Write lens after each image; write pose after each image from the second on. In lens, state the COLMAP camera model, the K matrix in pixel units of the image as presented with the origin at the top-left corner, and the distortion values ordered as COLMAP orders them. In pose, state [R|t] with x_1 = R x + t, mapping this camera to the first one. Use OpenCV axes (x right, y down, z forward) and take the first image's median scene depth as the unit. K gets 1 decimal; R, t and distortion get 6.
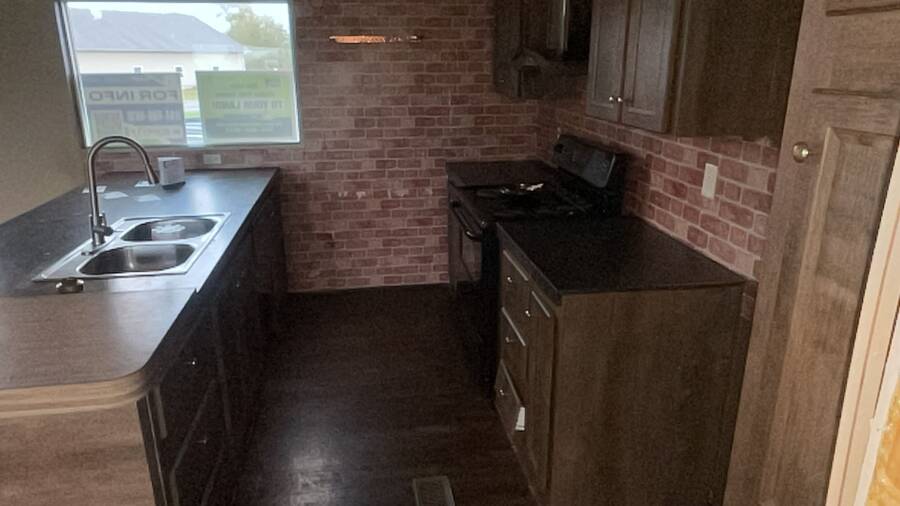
lens RADIAL K [[607.3, 0, 450.0], [0, 607.3, 251.1], [0, 0, 1]] dist [0.005987, 0.002891]
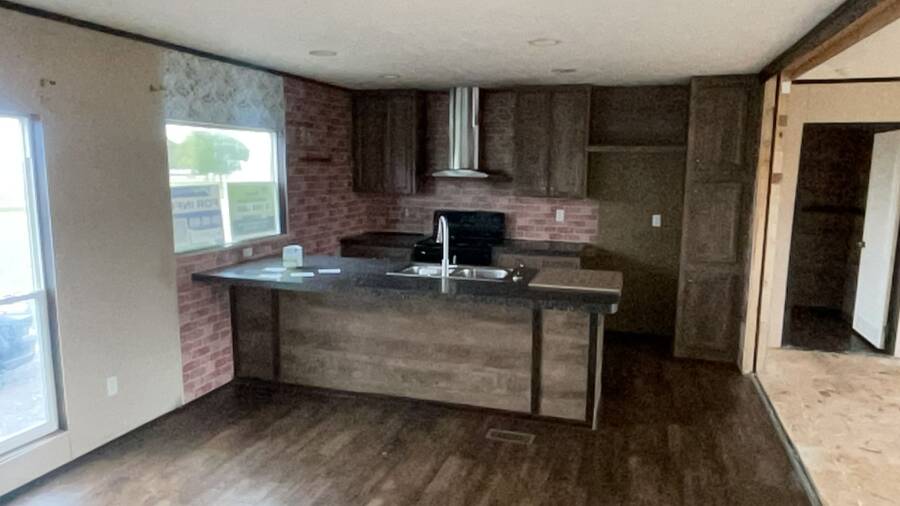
lens RADIAL K [[607.3, 0, 450.4], [0, 607.3, 254.7], [0, 0, 1]] dist [0.005987, 0.002891]
pose [[0.447994, -0.123100, 0.885521, -1.307388], [0.260951, 0.965350, 0.002179, -0.043163], [-0.855106, 0.230102, 0.464594, 0.085712]]
